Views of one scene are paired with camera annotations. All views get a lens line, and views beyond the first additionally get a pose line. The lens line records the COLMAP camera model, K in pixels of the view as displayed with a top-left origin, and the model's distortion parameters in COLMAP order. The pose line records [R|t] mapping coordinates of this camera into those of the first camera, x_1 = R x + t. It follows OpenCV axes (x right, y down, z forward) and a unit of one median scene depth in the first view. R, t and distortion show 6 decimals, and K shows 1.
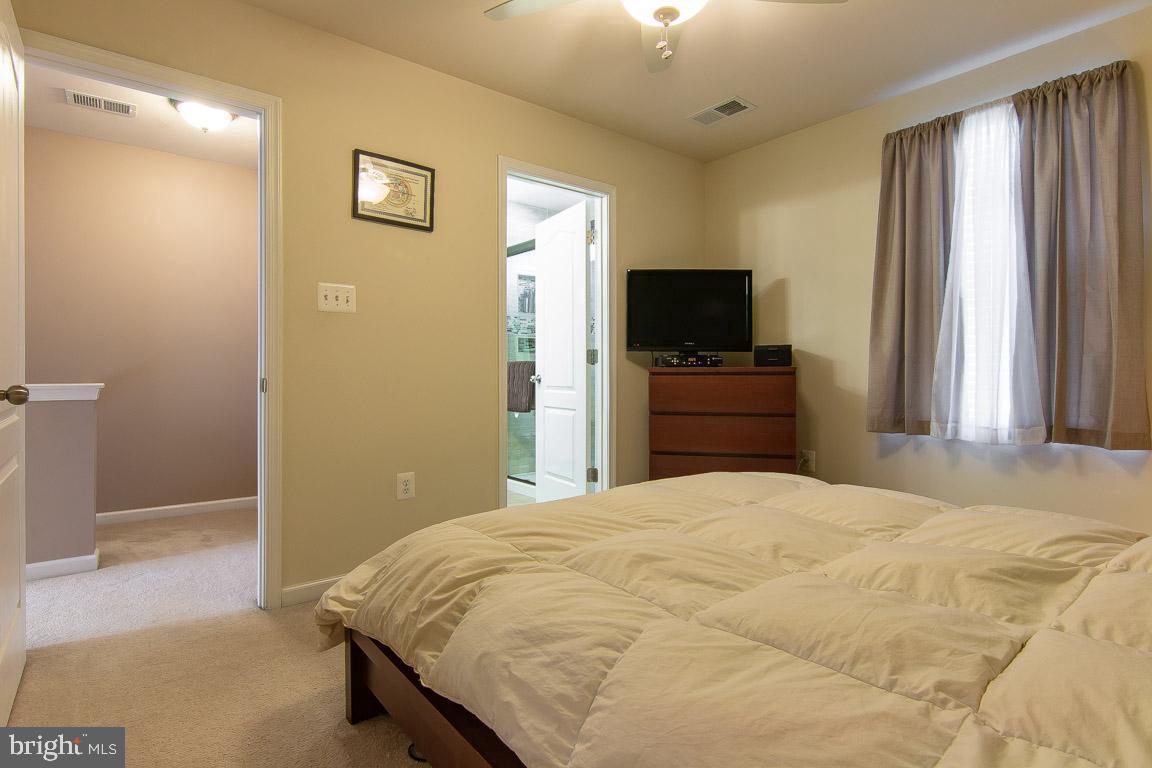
lens RADIAL K [[579.8, 0, 574.1], [0, 579.8, 372.0], [0, 0, 1]] dist [0.000777, -0.000171]
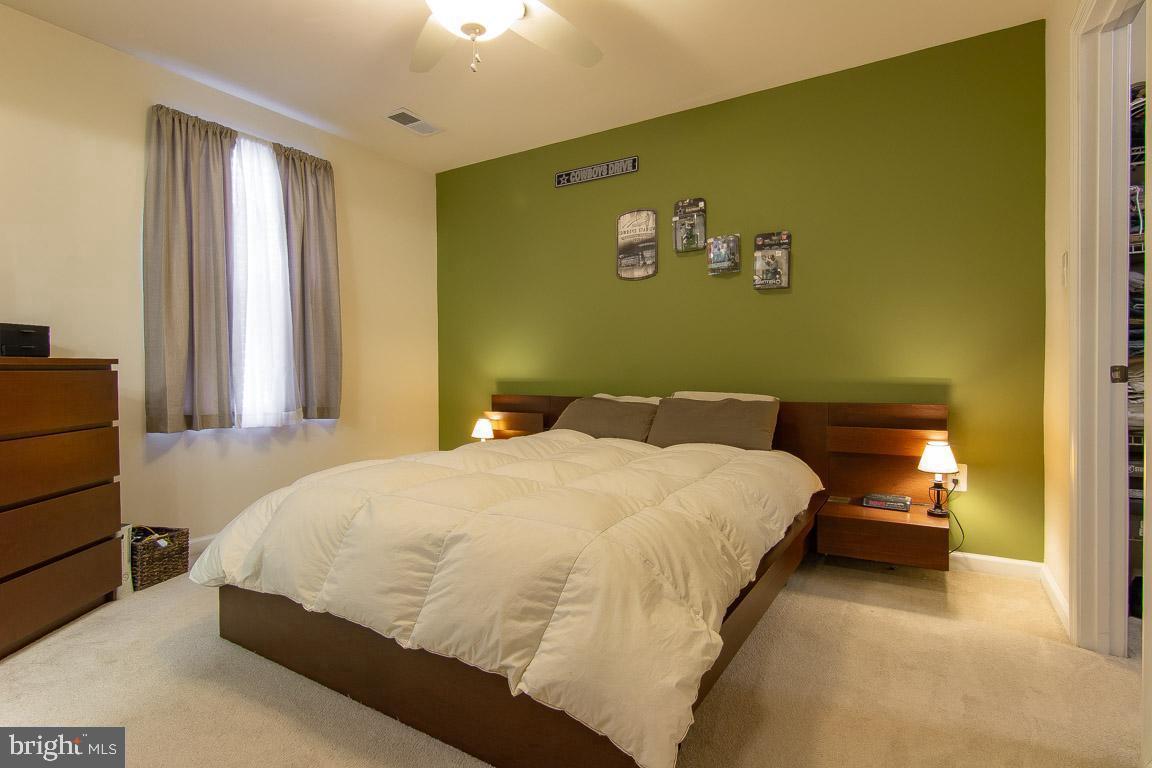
lens RADIAL K [[579.8, 0, 574.1], [0, 579.8, 372.0], [0, 0, 1]] dist [0.000777, -0.000171]
pose [[-0.317218, -0.001550, 0.948352, -0.591052], [0.001838, 0.999996, 0.002249, 0.009049], [-0.948351, 0.002457, -0.317213, 0.751808]]
